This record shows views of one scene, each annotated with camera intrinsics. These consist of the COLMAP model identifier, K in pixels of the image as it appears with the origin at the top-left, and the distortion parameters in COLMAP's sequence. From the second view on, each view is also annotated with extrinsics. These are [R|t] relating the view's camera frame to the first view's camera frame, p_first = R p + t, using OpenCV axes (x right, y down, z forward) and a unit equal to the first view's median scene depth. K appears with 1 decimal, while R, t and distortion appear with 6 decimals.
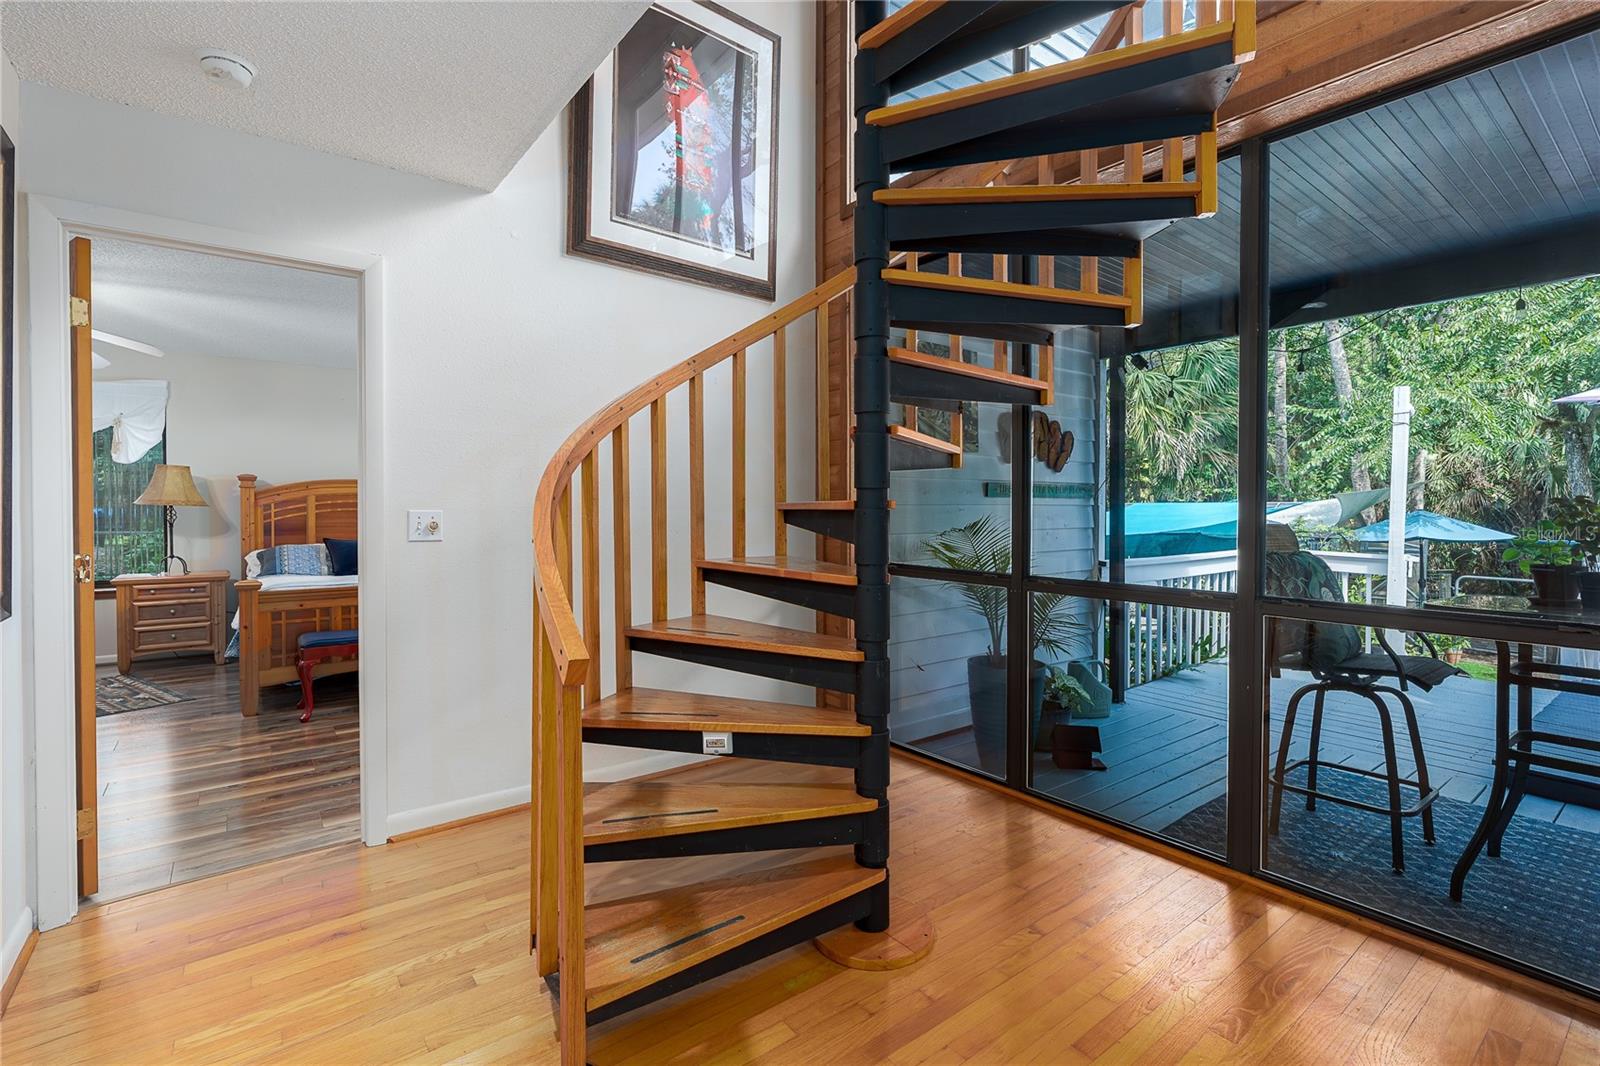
lens RADIAL K [[735.1, 0, 787.5], [0, 735.1, 522.3], [0, 0, 1]] dist [-0.002070, -0.001907]
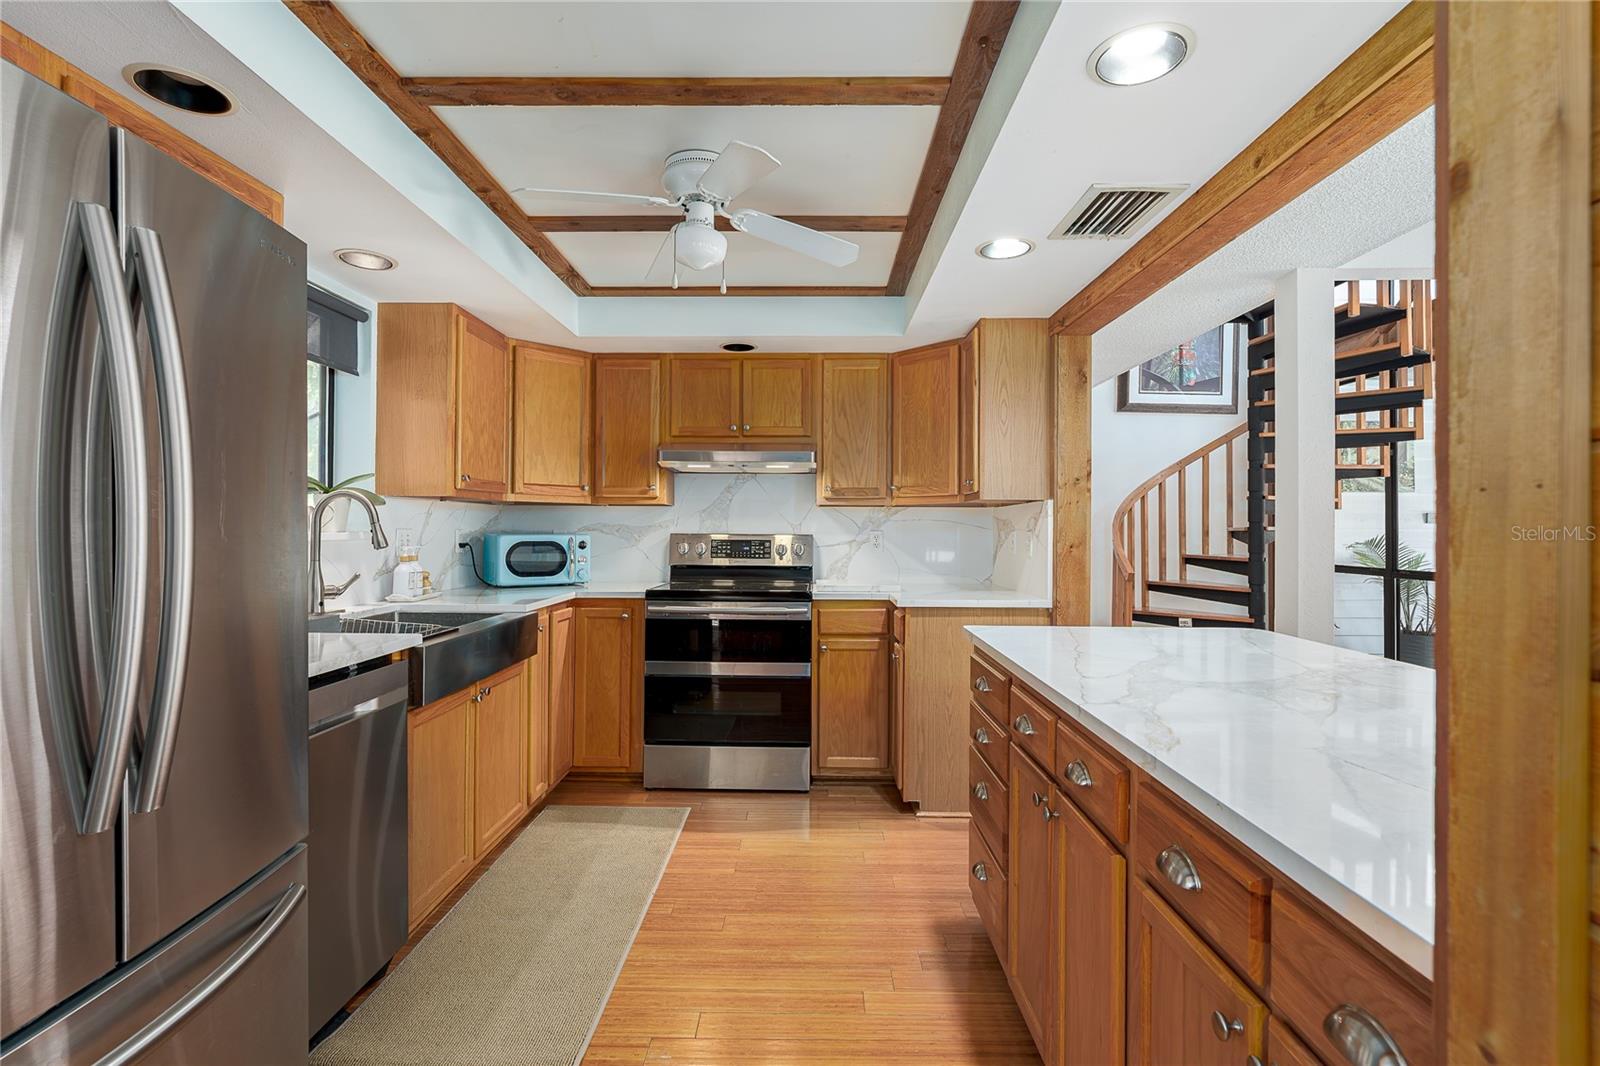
lens RADIAL K [[735.1, 0, 795.3], [0, 735.1, 531.5], [0, 0, 1]] dist [-0.002070, -0.001907]
pose [[0.787787, 0.004214, -0.615933, 0.314872], [-0.015480, 0.999796, -0.012959, 0.032137], [0.615753, 0.019743, 0.787692, -1.419257]]
